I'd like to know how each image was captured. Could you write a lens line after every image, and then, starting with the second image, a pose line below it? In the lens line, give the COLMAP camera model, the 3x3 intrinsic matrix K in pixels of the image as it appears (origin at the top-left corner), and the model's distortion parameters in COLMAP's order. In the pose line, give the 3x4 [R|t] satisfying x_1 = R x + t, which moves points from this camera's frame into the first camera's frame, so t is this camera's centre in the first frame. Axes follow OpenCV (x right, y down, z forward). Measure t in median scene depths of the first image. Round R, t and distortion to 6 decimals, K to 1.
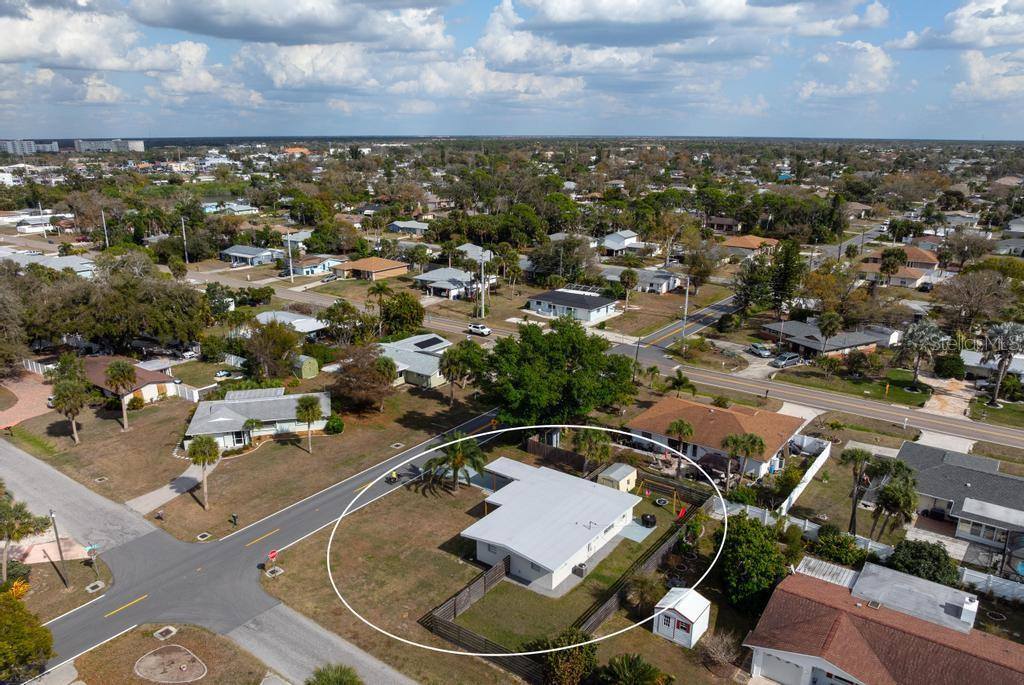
lens RADIAL K [[722.6, 0, 512.0], [0, 722.6, 342.5], [0, 0, 1]] dist [-0.045062, -0.001841]
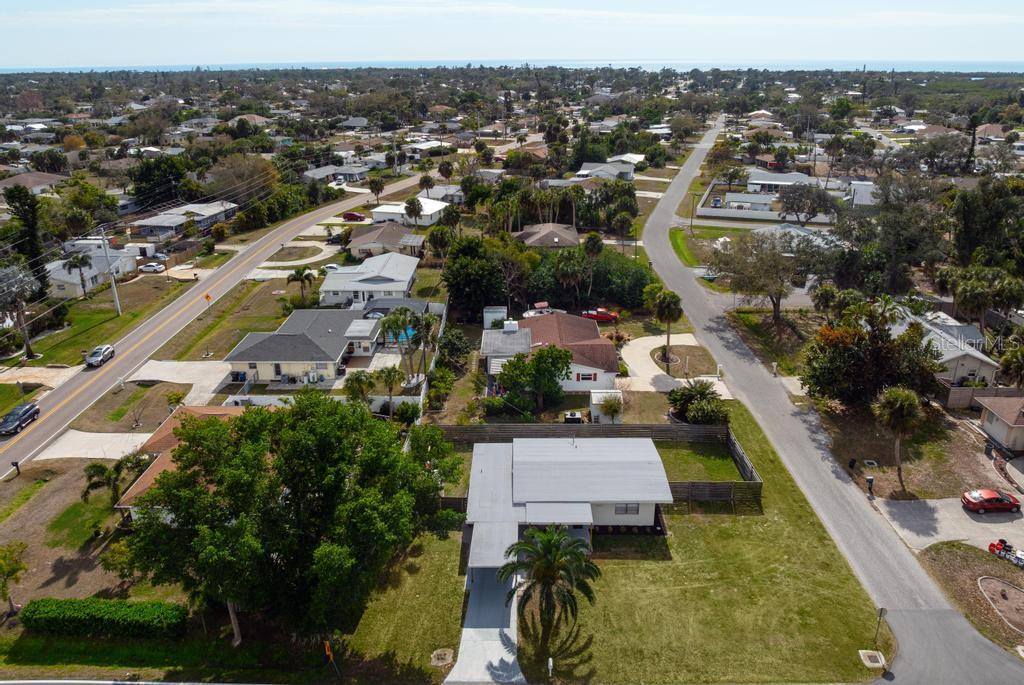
lens RADIAL K [[722.6, 0, 512.0], [0, 722.6, 342.5], [0, 0, 1]] dist [-0.045062, -0.001841]
pose [[-0.586990, -0.297928, 0.752783, -0.506632], [0.230339, 0.829942, 0.508075, -0.351566], [-0.776136, 0.471630, -0.418543, 1.291752]]
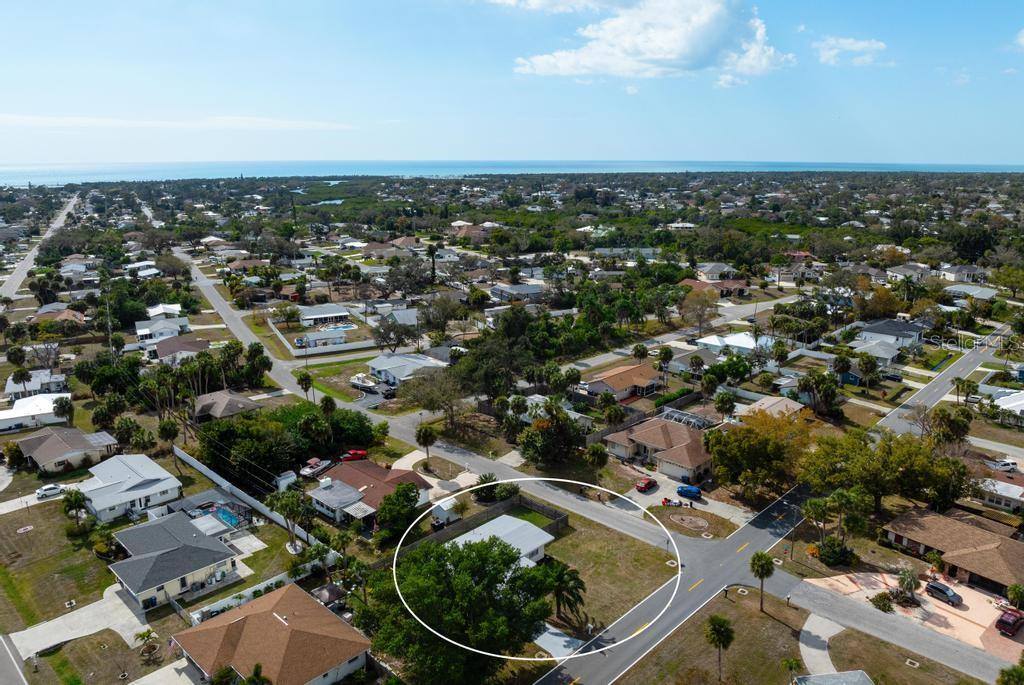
lens RADIAL K [[721.4, 0, 512.0], [0, 721.4, 342.5], [0, 0, 1]] dist [-0.011274, -0.003695]
pose [[-0.991168, -0.032934, 0.128459, -0.148936], [0.036895, 0.861947, 0.505655, -0.833042], [-0.127378, 0.505928, -0.853119, 1.952166]]
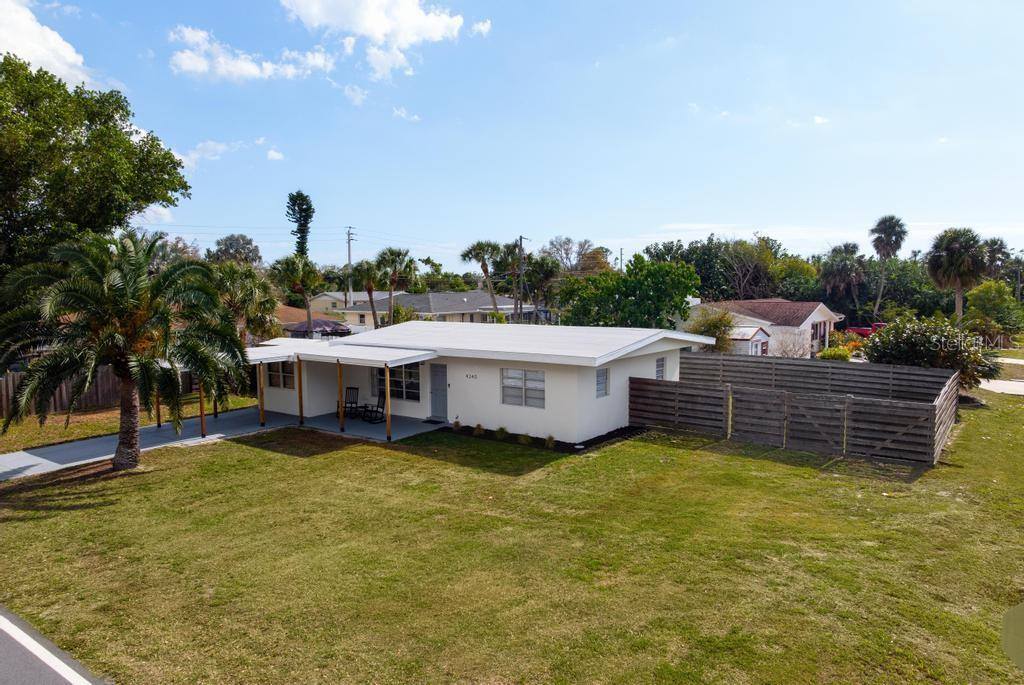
lens RADIAL K [[722.6, 0, 512.0], [0, 722.6, 342.5], [0, 0, 1]] dist [-0.045062, -0.001841]
pose [[0.002855, -0.084679, 0.996404, -0.373060], [0.280572, 0.956453, 0.080480, 0.200974], [-0.959829, 0.279334, 0.026490, 0.925148]]
